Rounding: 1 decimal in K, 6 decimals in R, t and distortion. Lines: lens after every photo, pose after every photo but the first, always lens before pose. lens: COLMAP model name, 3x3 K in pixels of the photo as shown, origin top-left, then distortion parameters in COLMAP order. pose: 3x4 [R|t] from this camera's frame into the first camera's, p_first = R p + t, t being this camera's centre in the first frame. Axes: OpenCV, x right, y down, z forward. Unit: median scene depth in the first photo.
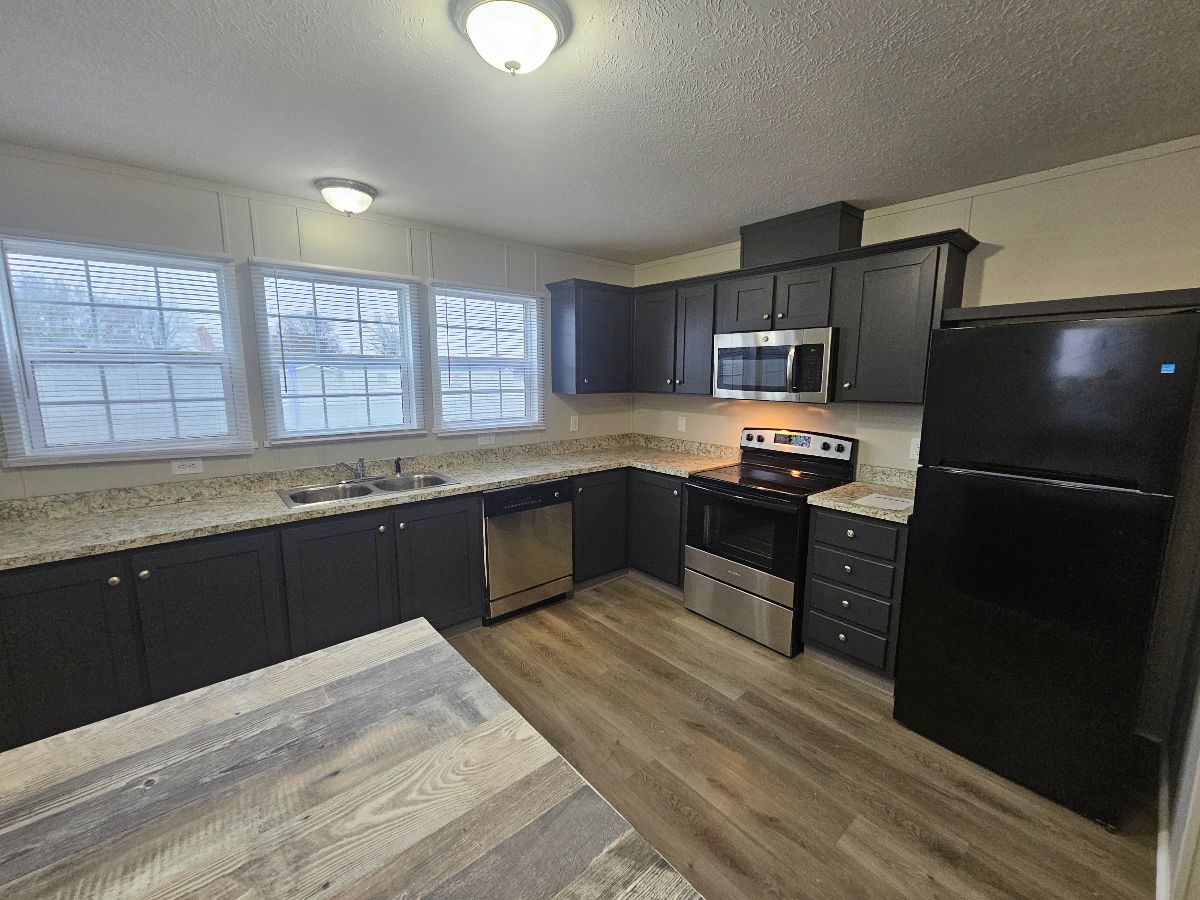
lens RADIAL K [[494.8, 0, 600.0], [0, 494.8, 450.0], [0, 0, 1]] dist [0.001445, -0.000236]
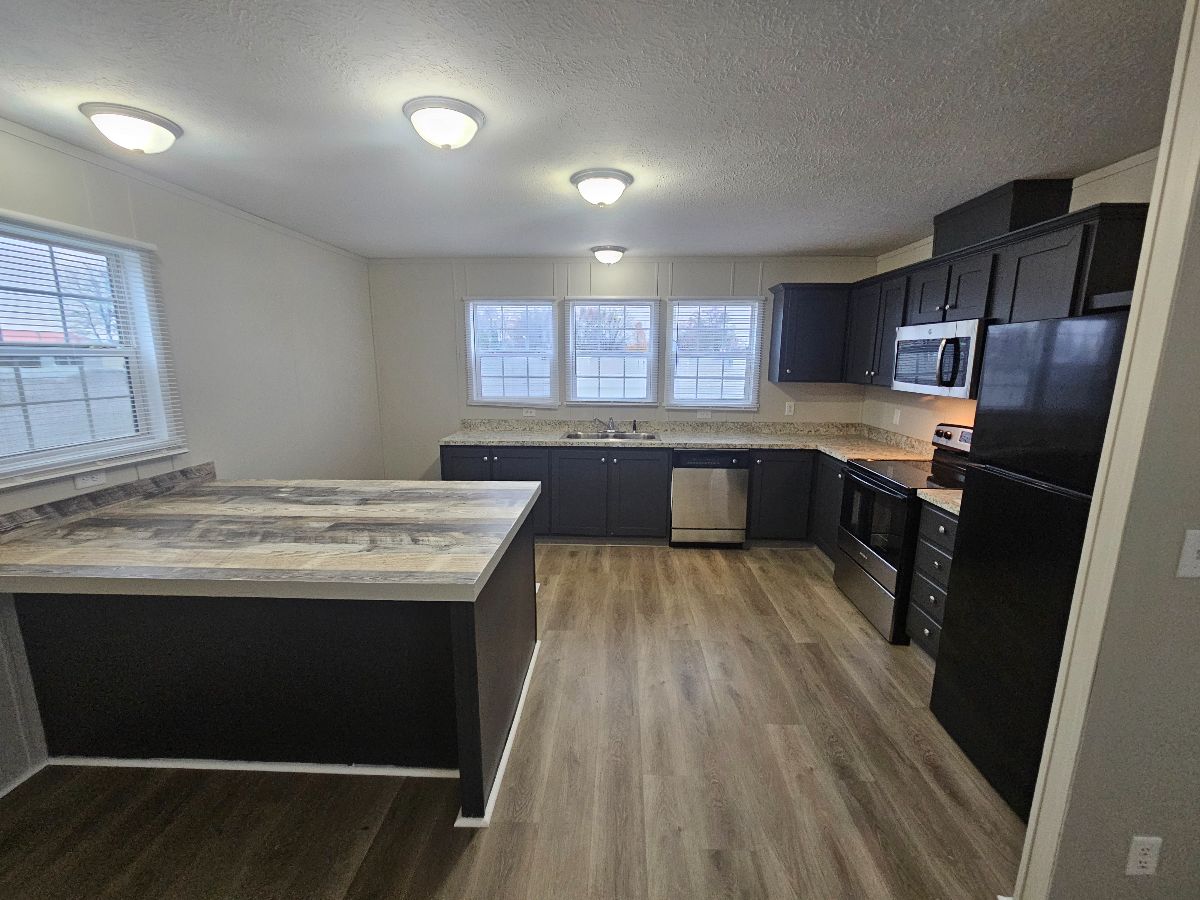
lens RADIAL K [[494.8, 0, 600.0], [0, 494.8, 450.0], [0, 0, 1]] dist [0.001445, -0.000236]
pose [[0.728382, 0.127276, -0.673246, 0.513919], [-0.109887, 0.991576, 0.068571, 0.013608], [0.676302, 0.024035, 0.736232, -0.158266]]
